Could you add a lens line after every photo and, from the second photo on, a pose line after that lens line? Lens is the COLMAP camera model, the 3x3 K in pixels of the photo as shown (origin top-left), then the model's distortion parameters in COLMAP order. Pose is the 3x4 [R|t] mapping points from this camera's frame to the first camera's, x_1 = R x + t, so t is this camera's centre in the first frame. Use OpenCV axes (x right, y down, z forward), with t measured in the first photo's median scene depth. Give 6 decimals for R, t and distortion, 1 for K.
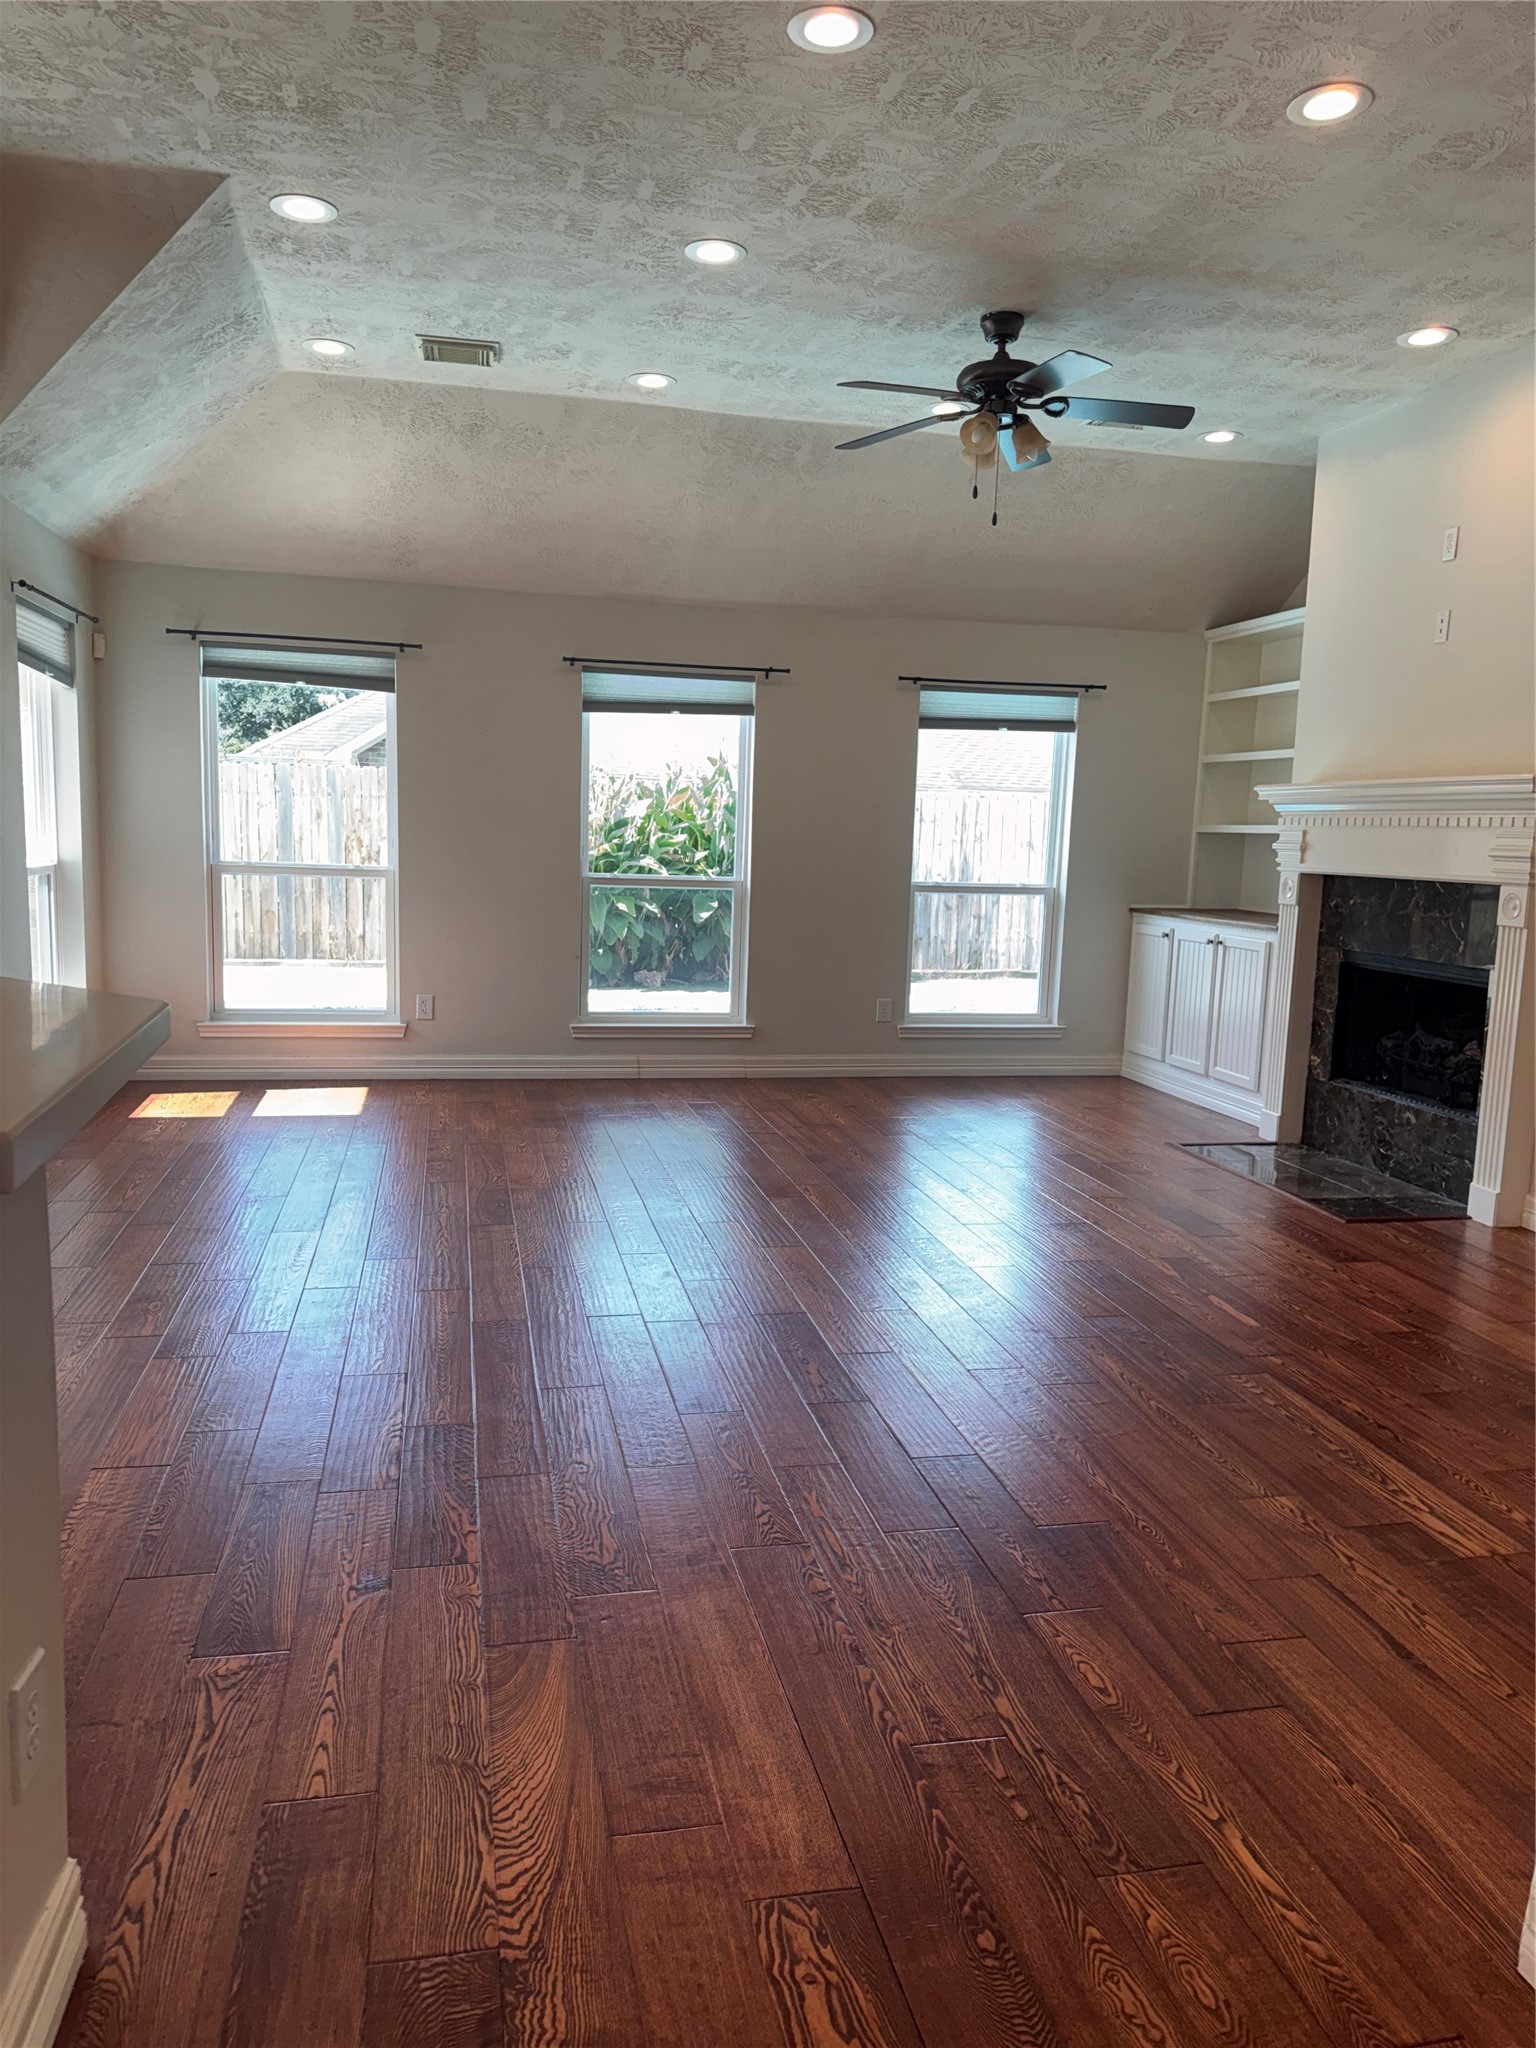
lens RADIAL K [[1436.3, 0, 749.7], [0, 1436.3, 1025.4], [0, 0, 1]] dist [0.046206, -0.030552]
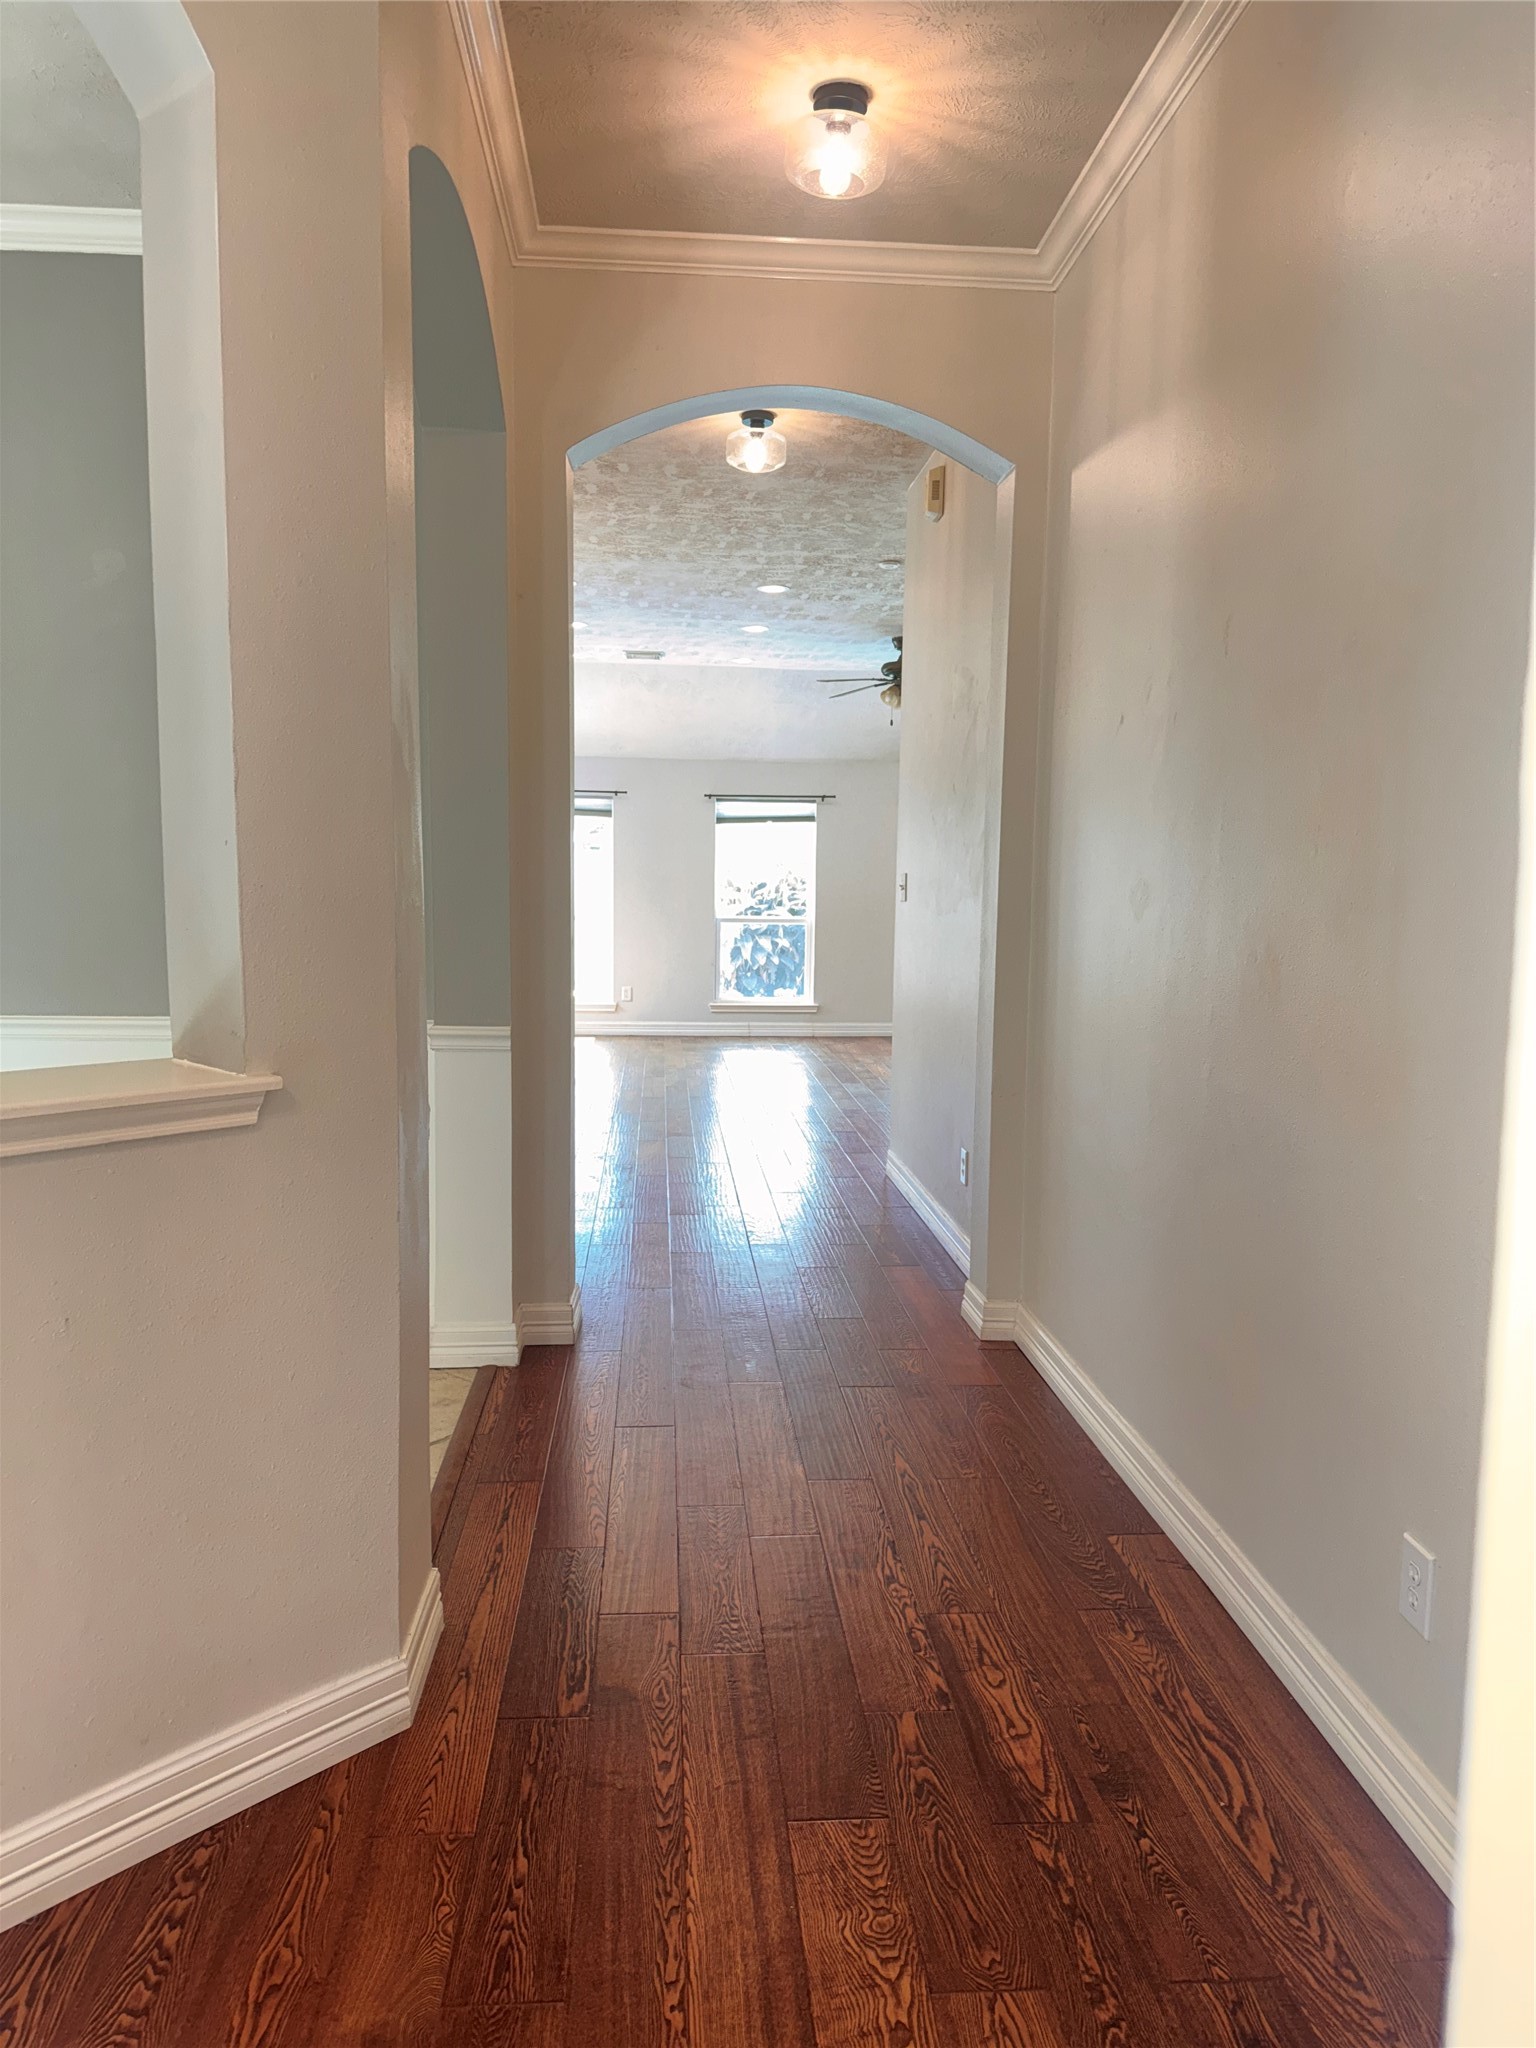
lens RADIAL K [[1436.3, 0, 765.9], [0, 1436.3, 1020.8], [0, 0, 1]] dist [0.046206, -0.030552]
pose [[0.990836, -0.003217, -0.135033, 0.203512], [-0.002842, 0.998998, -0.044654, 0.112988], [0.135041, 0.044629, 0.989834, -0.807313]]
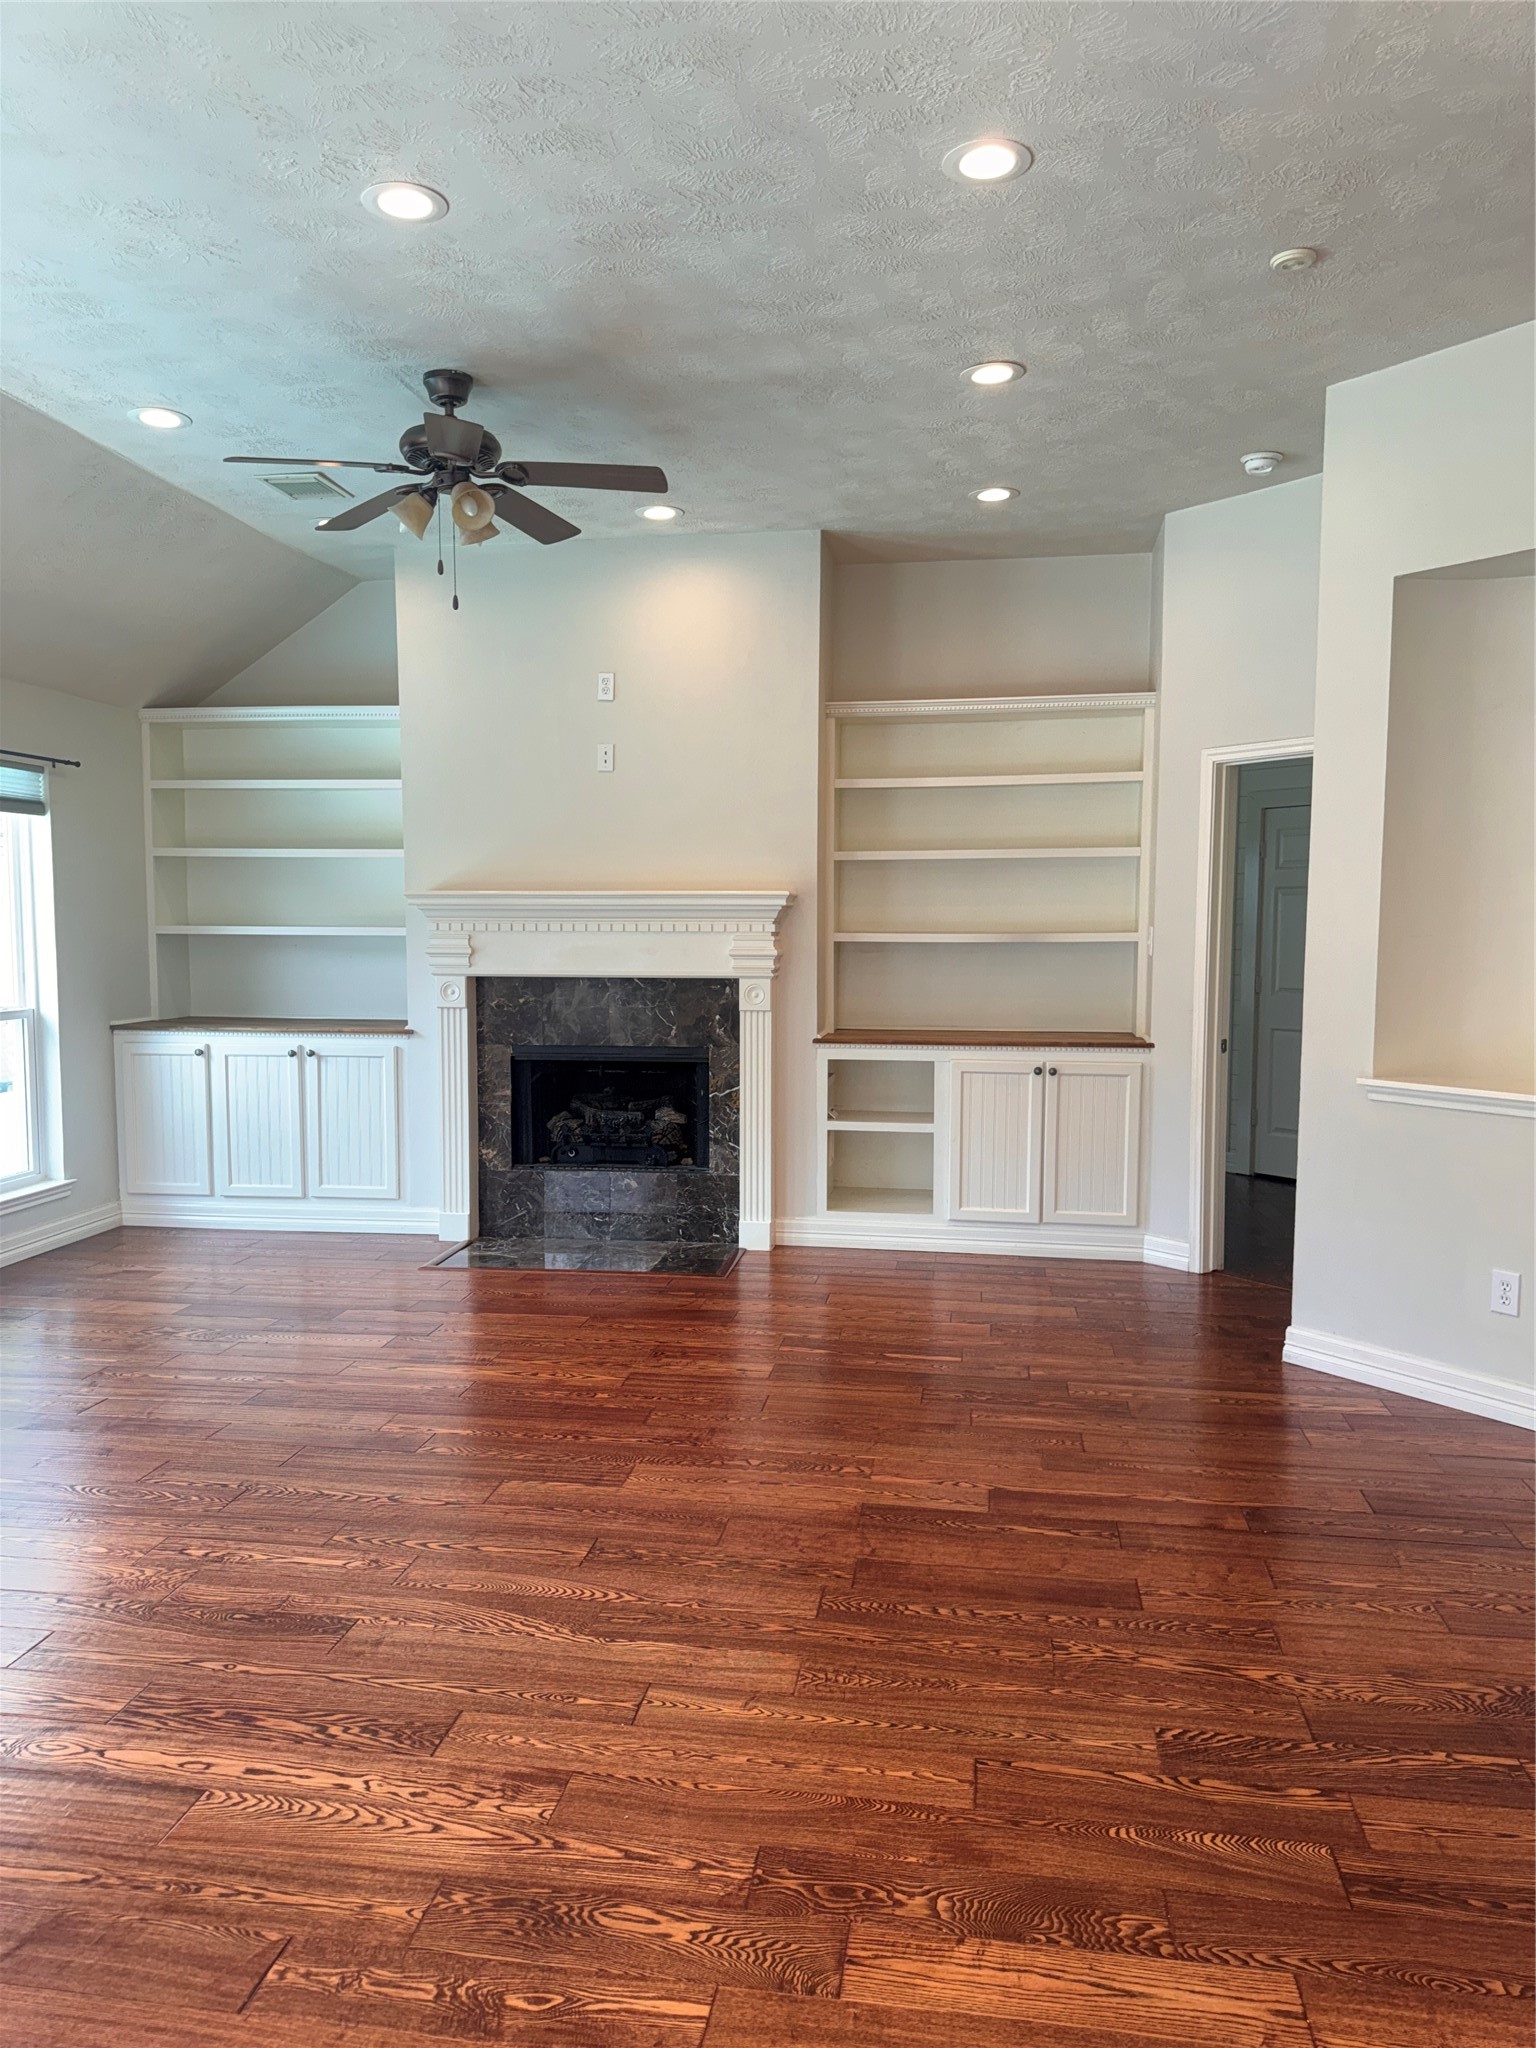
lens RADIAL K [[1436.3, 0, 751.9], [0, 1436.3, 1043.4], [0, 0, 1]] dist [0.046206, -0.030552]
pose [[0.343249, -0.107395, 0.933084, -0.480791], [0.135706, 0.988688, 0.063873, -0.090745], [-0.929389, 0.104700, 0.353940, 0.431111]]
